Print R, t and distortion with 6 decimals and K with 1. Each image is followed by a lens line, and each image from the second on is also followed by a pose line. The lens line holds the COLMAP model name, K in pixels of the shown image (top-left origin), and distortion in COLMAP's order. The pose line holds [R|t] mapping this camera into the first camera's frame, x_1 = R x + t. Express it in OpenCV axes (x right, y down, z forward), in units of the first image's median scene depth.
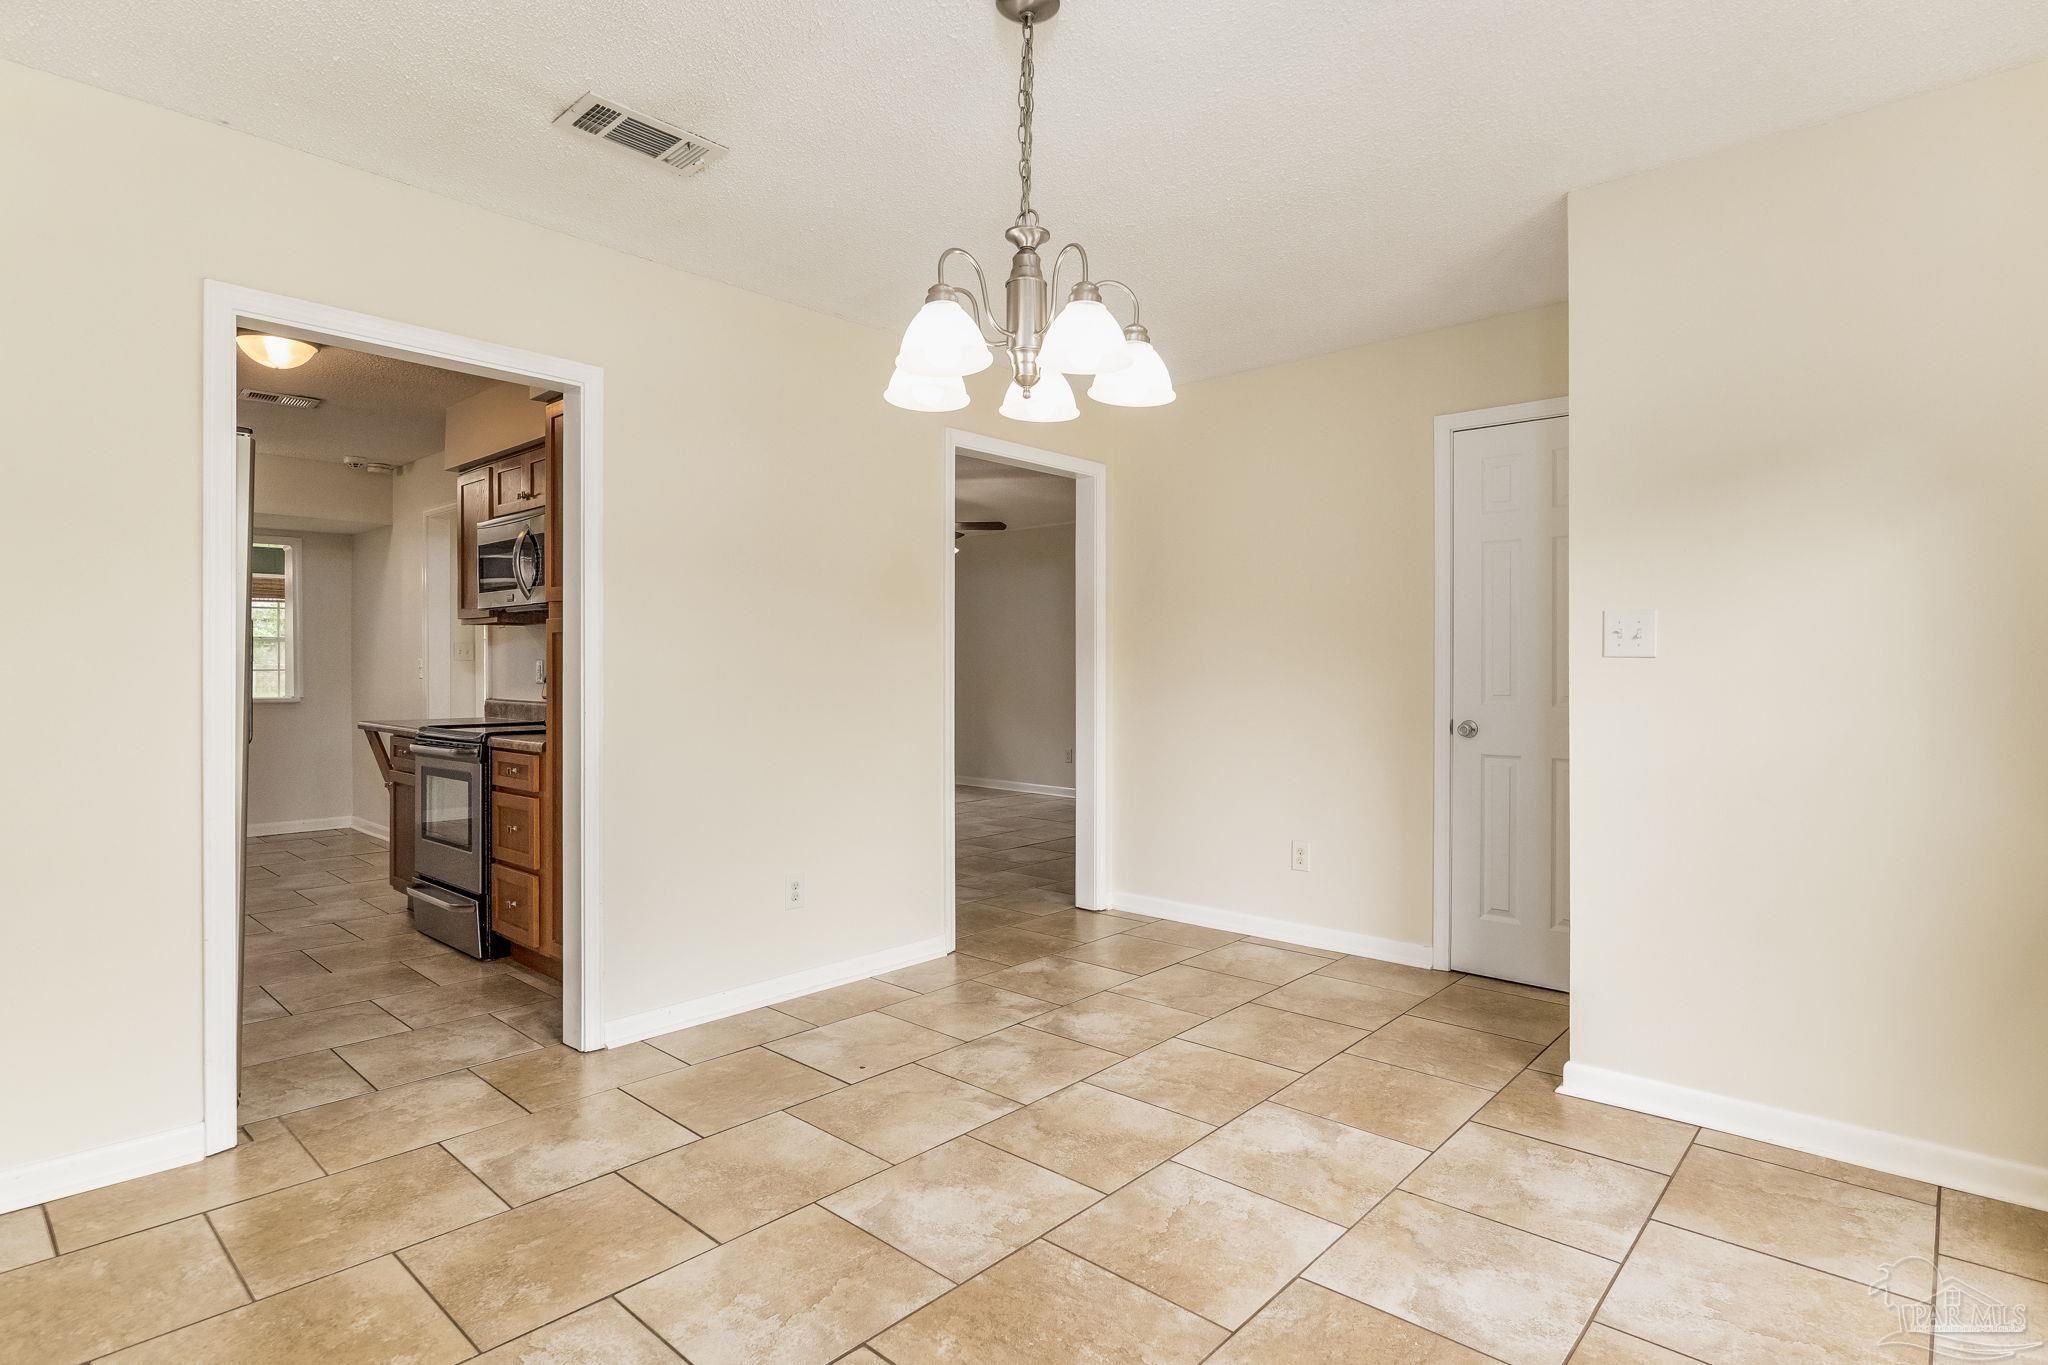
lens RADIAL K [[1040.3, 0, 1026.4], [0, 1040.3, 664.4], [0, 0, 1]] dist [-0.001913, -0.000350]
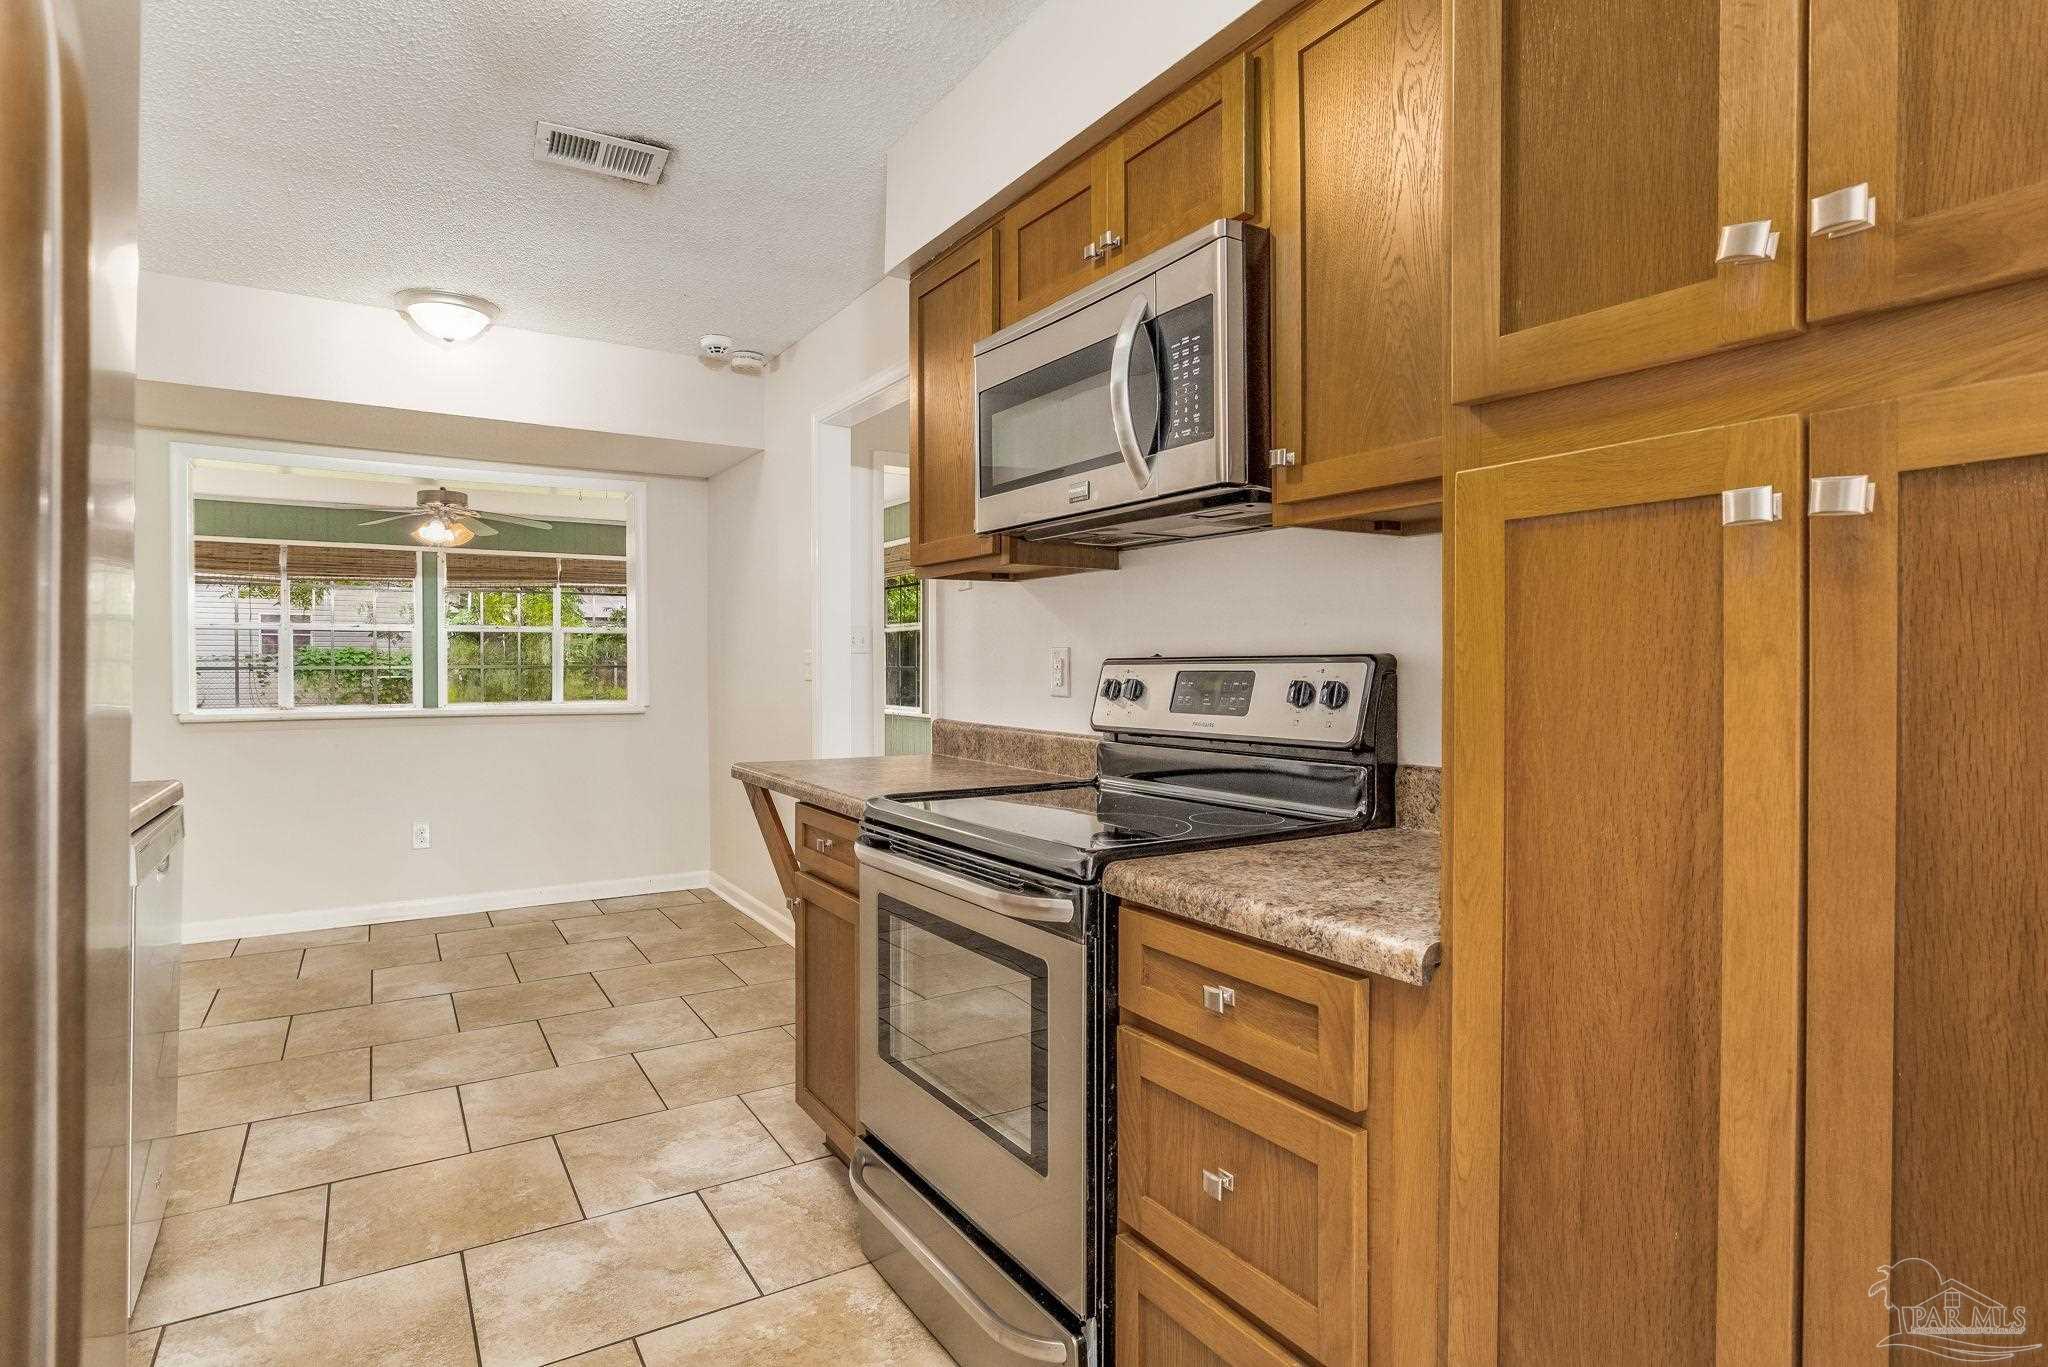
lens RADIAL K [[1035.6, 0, 1035.9], [0, 1035.6, 669.6], [0, 0, 1]] dist [-0.028979, 0.013372]
pose [[0.967659, 0.000135, -0.252263, -0.387483], [0.001807, 0.999971, 0.007464, 0.002555], [0.252257, -0.007679, 0.967630, 0.570001]]
